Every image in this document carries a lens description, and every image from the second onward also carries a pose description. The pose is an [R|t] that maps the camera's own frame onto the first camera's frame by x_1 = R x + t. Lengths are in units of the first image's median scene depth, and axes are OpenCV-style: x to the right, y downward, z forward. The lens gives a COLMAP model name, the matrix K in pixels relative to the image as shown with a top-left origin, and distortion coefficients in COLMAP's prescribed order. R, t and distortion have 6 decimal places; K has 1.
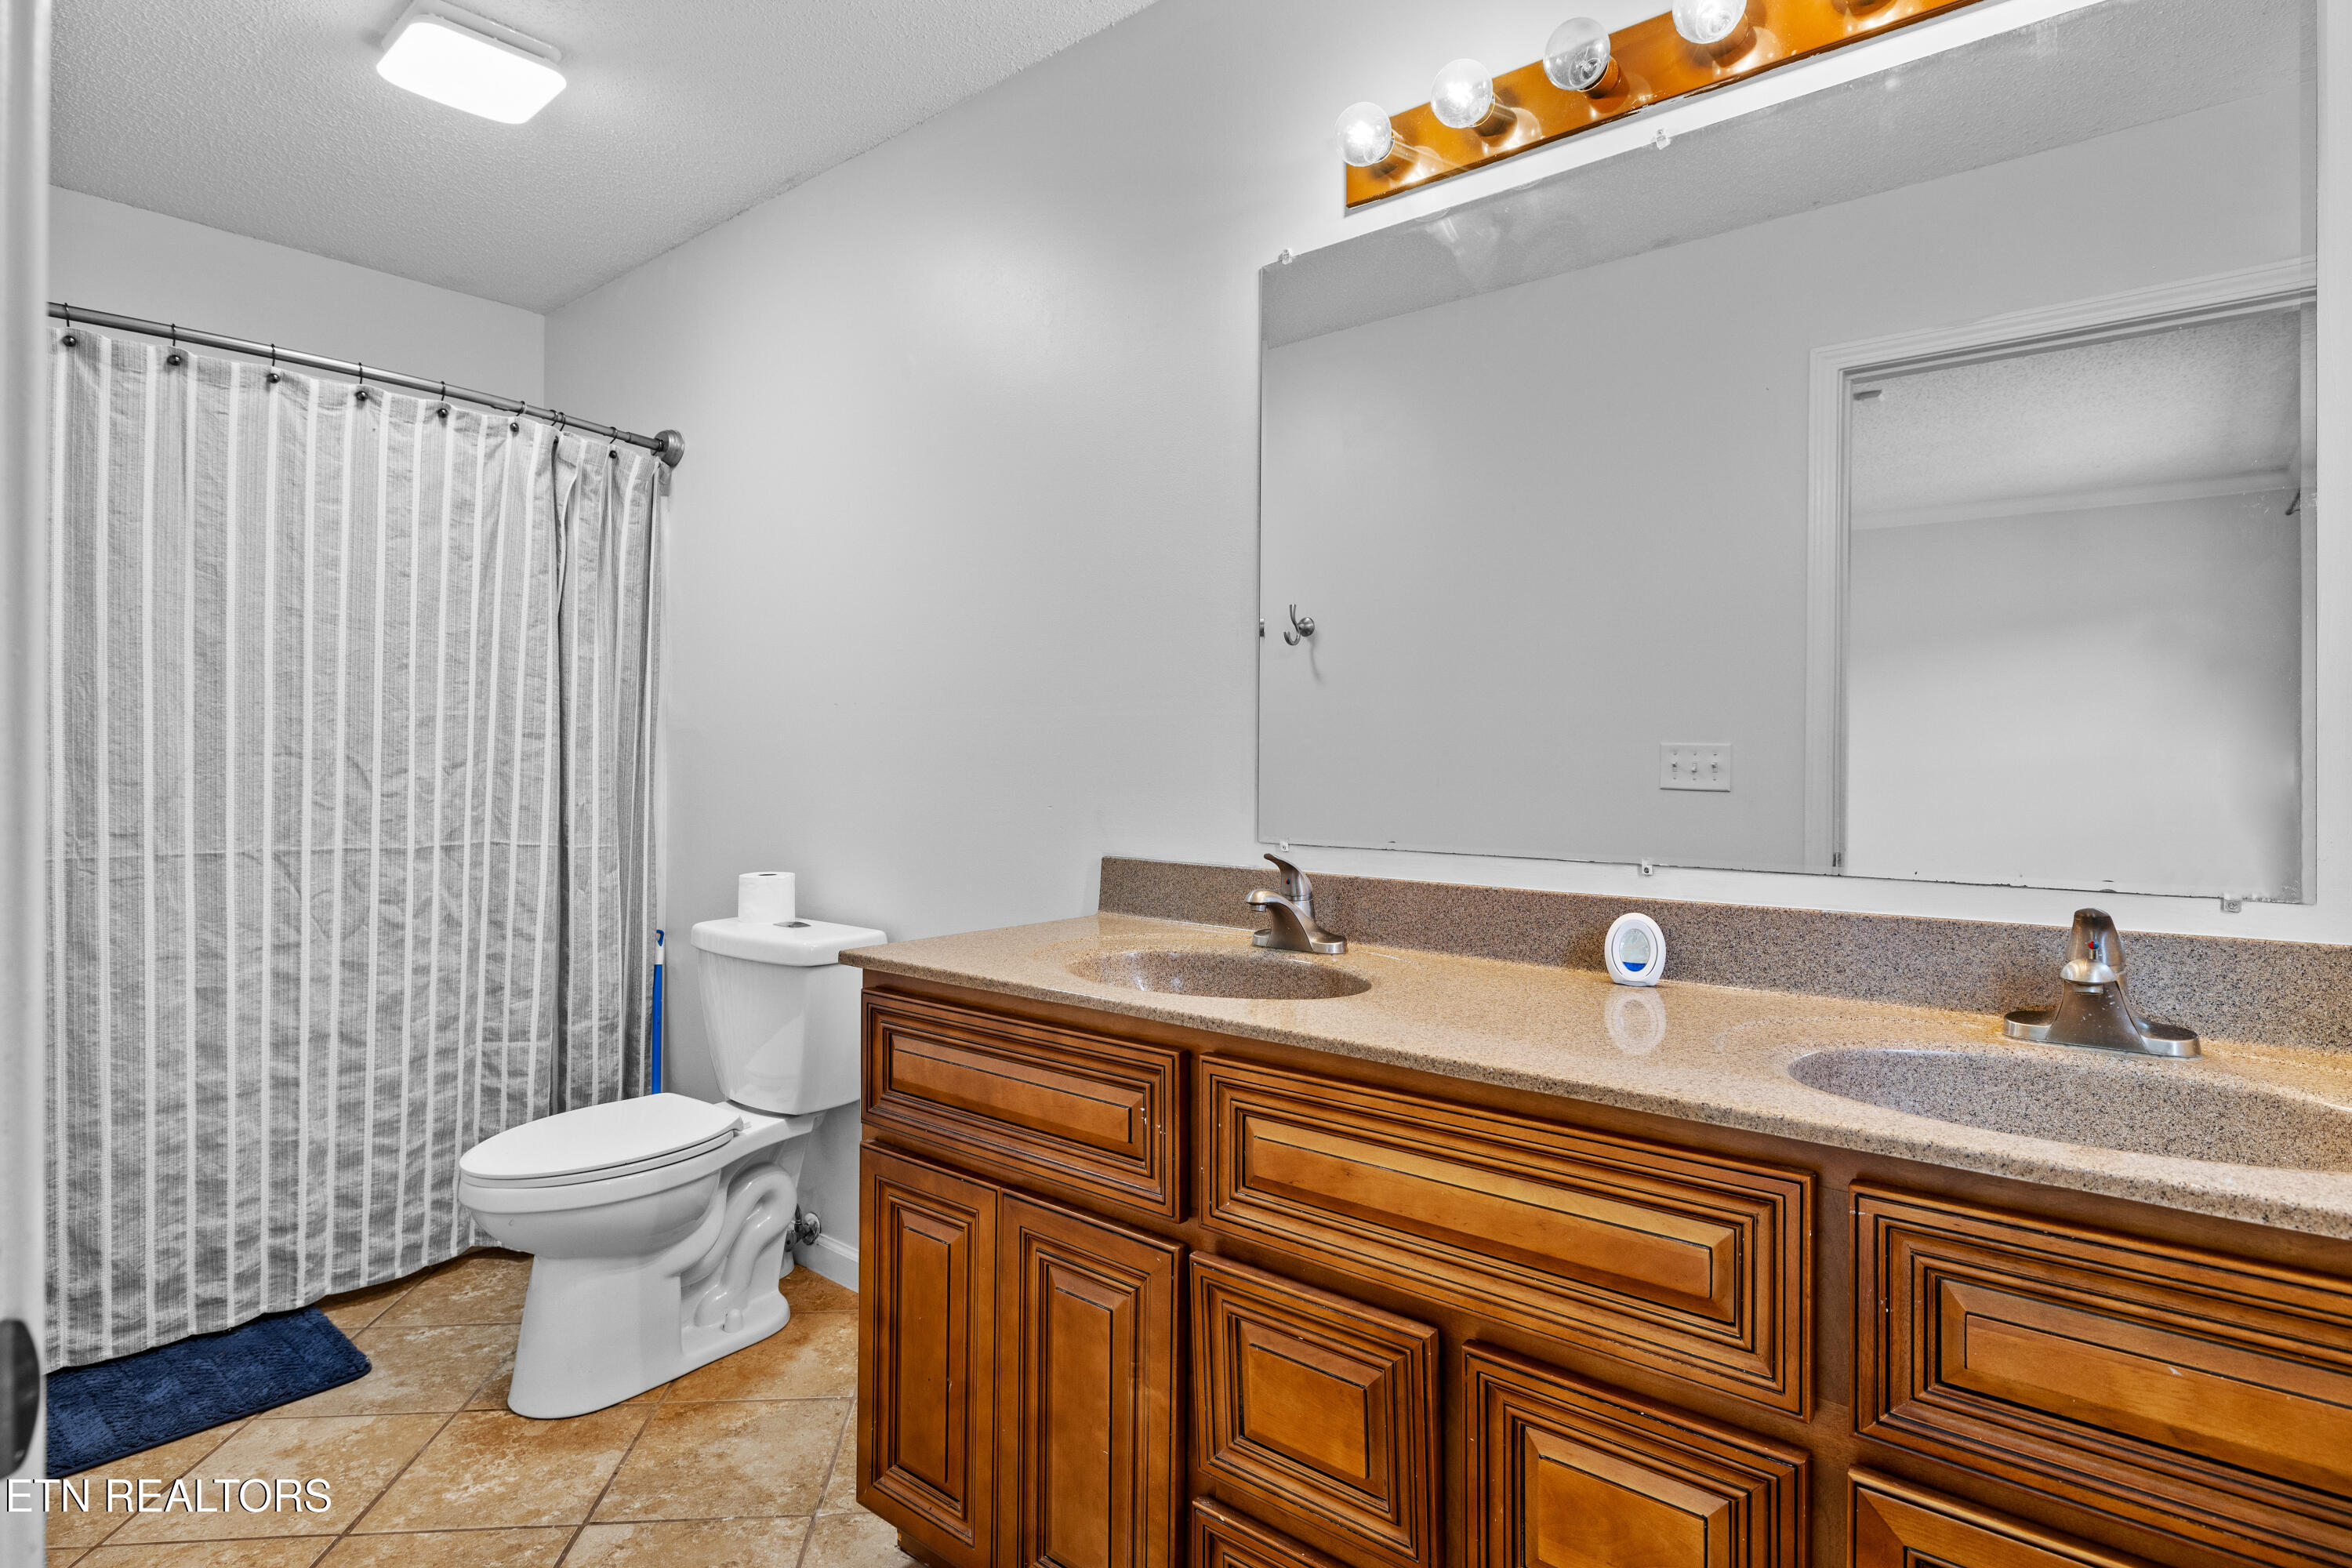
lens RADIAL K [[1229.7, 0, 1176.0], [0, 1229.7, 784.0], [0, 0, 1]] dist [-0.001006, -0.000130]
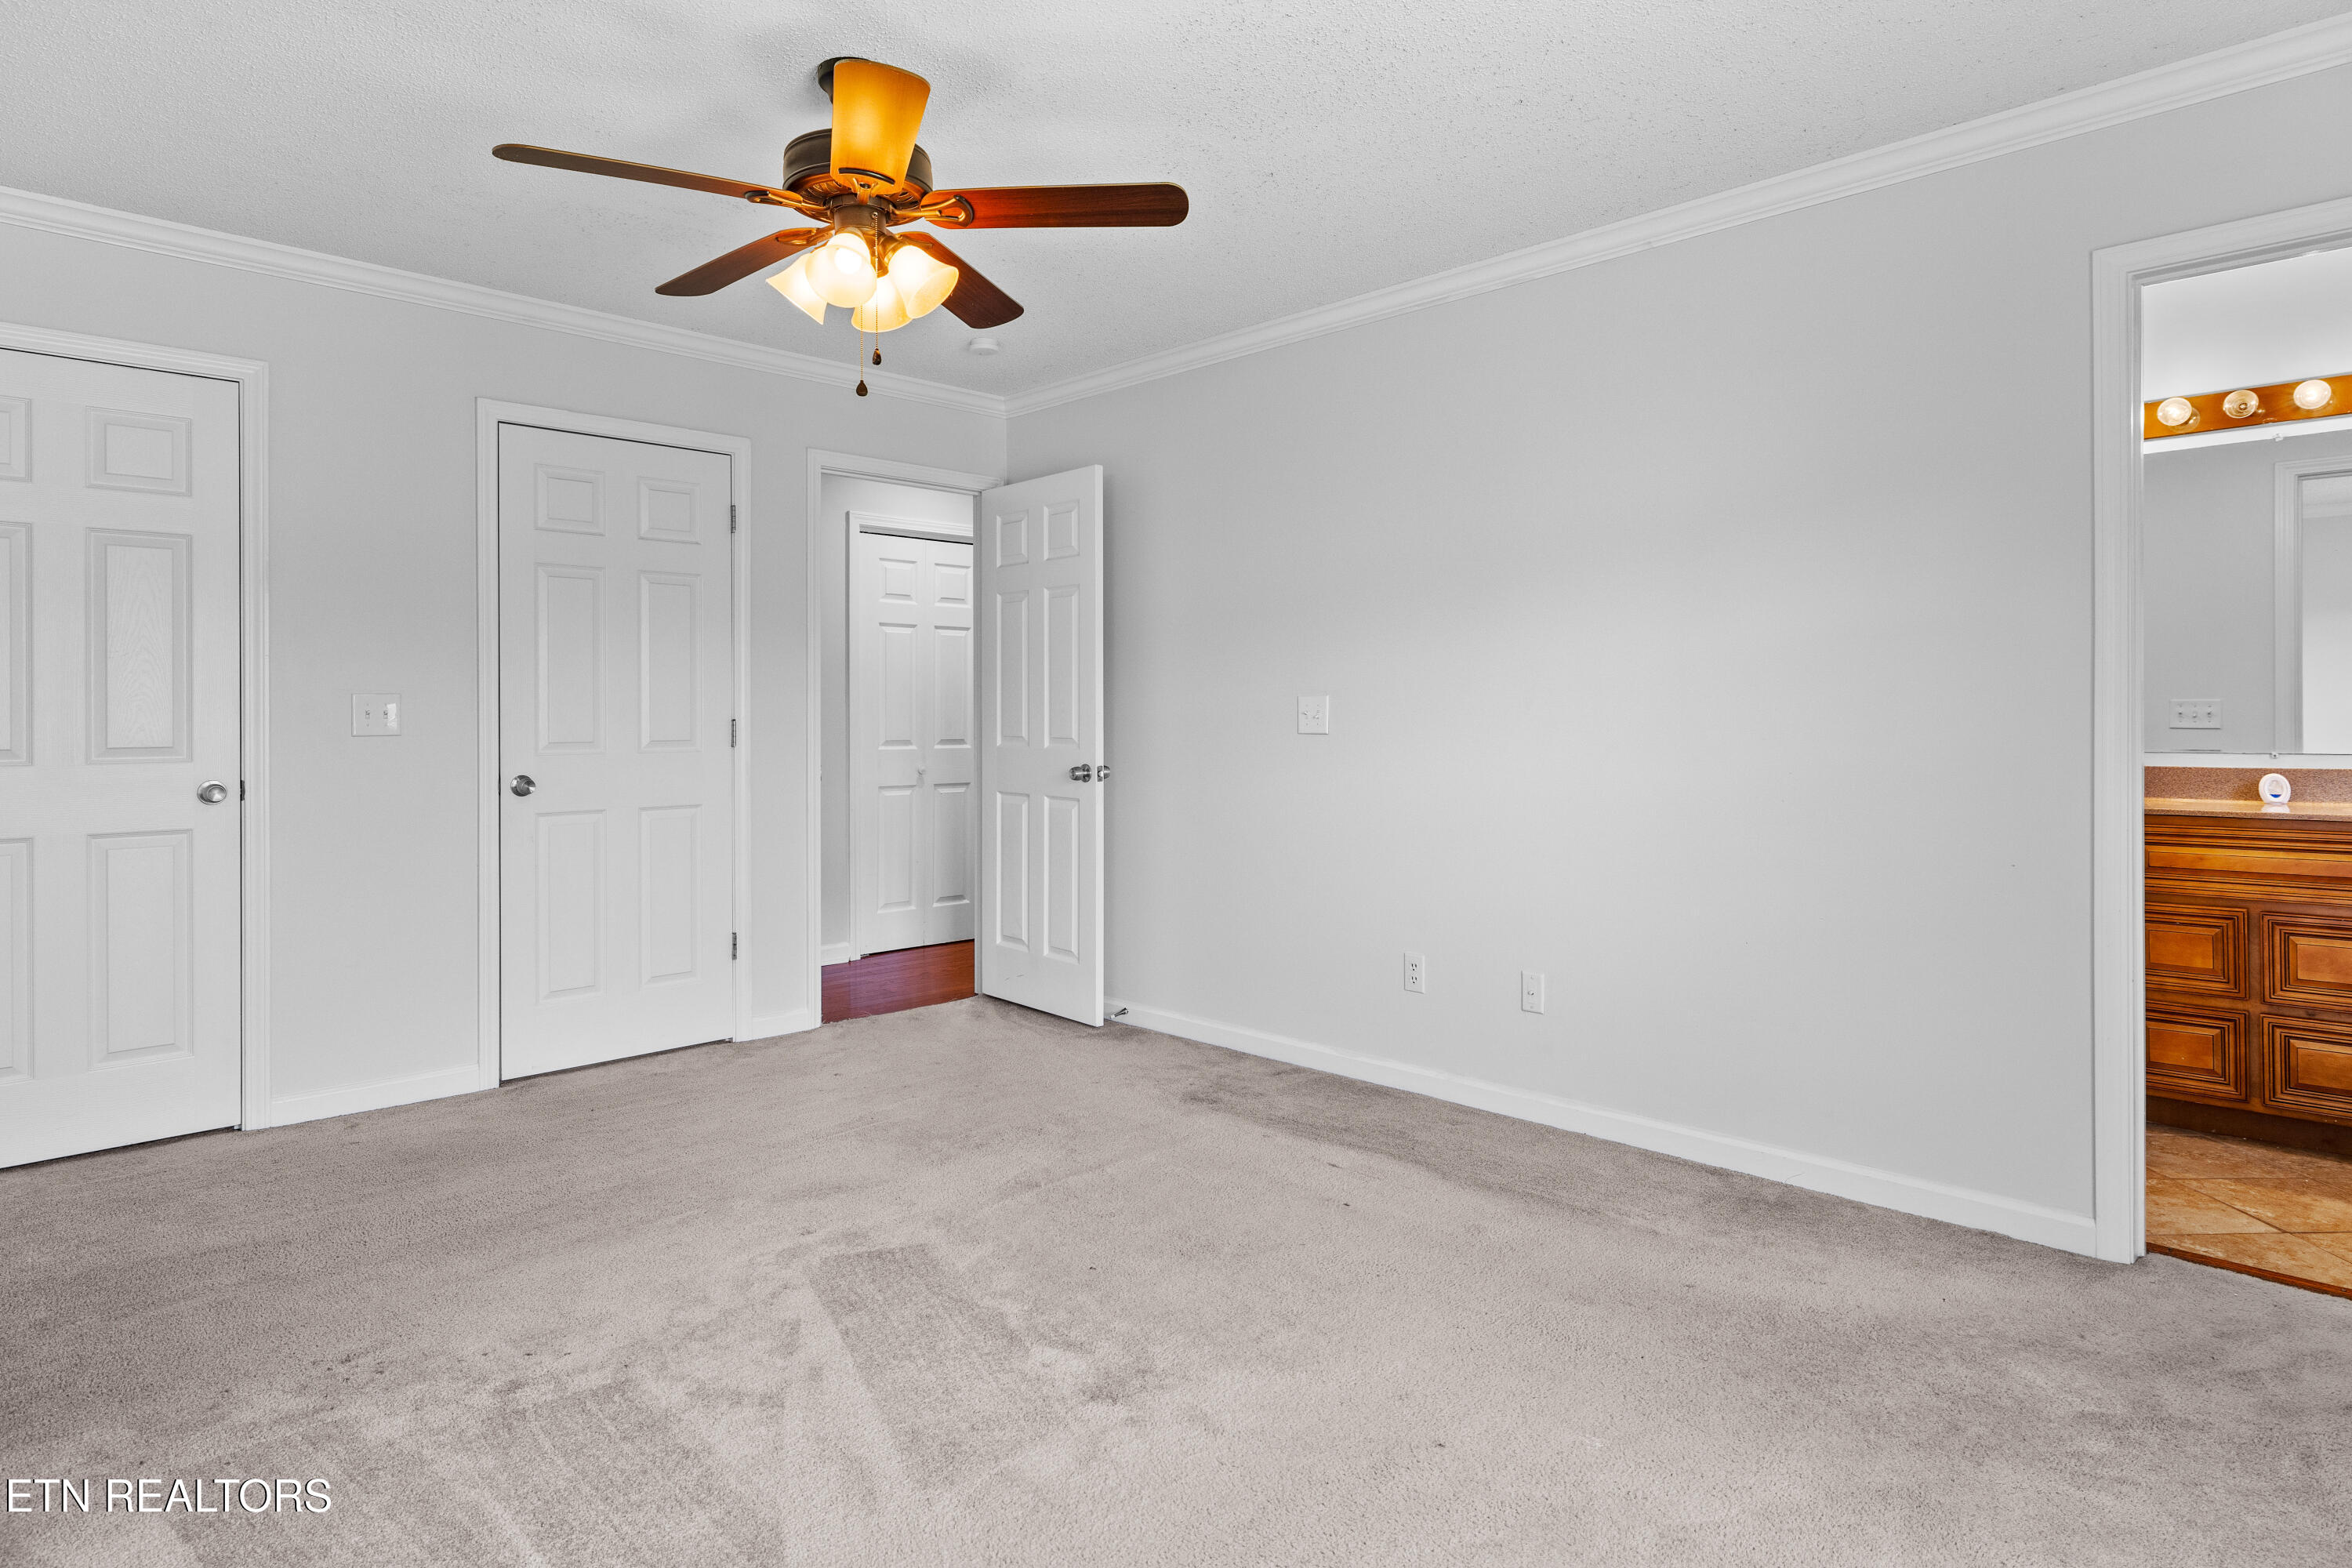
lens RADIAL K [[1335.3, 0, 1171.7], [0, 1335.3, 738.2], [0, 0, 1]] dist [-0.003824, -0.001091]
pose [[0.995298, -0.007301, -0.096581, -1.493481], [0.006734, 0.999958, -0.006196, 0.038973], [0.096622, 0.005517, 0.995306, -1.754944]]
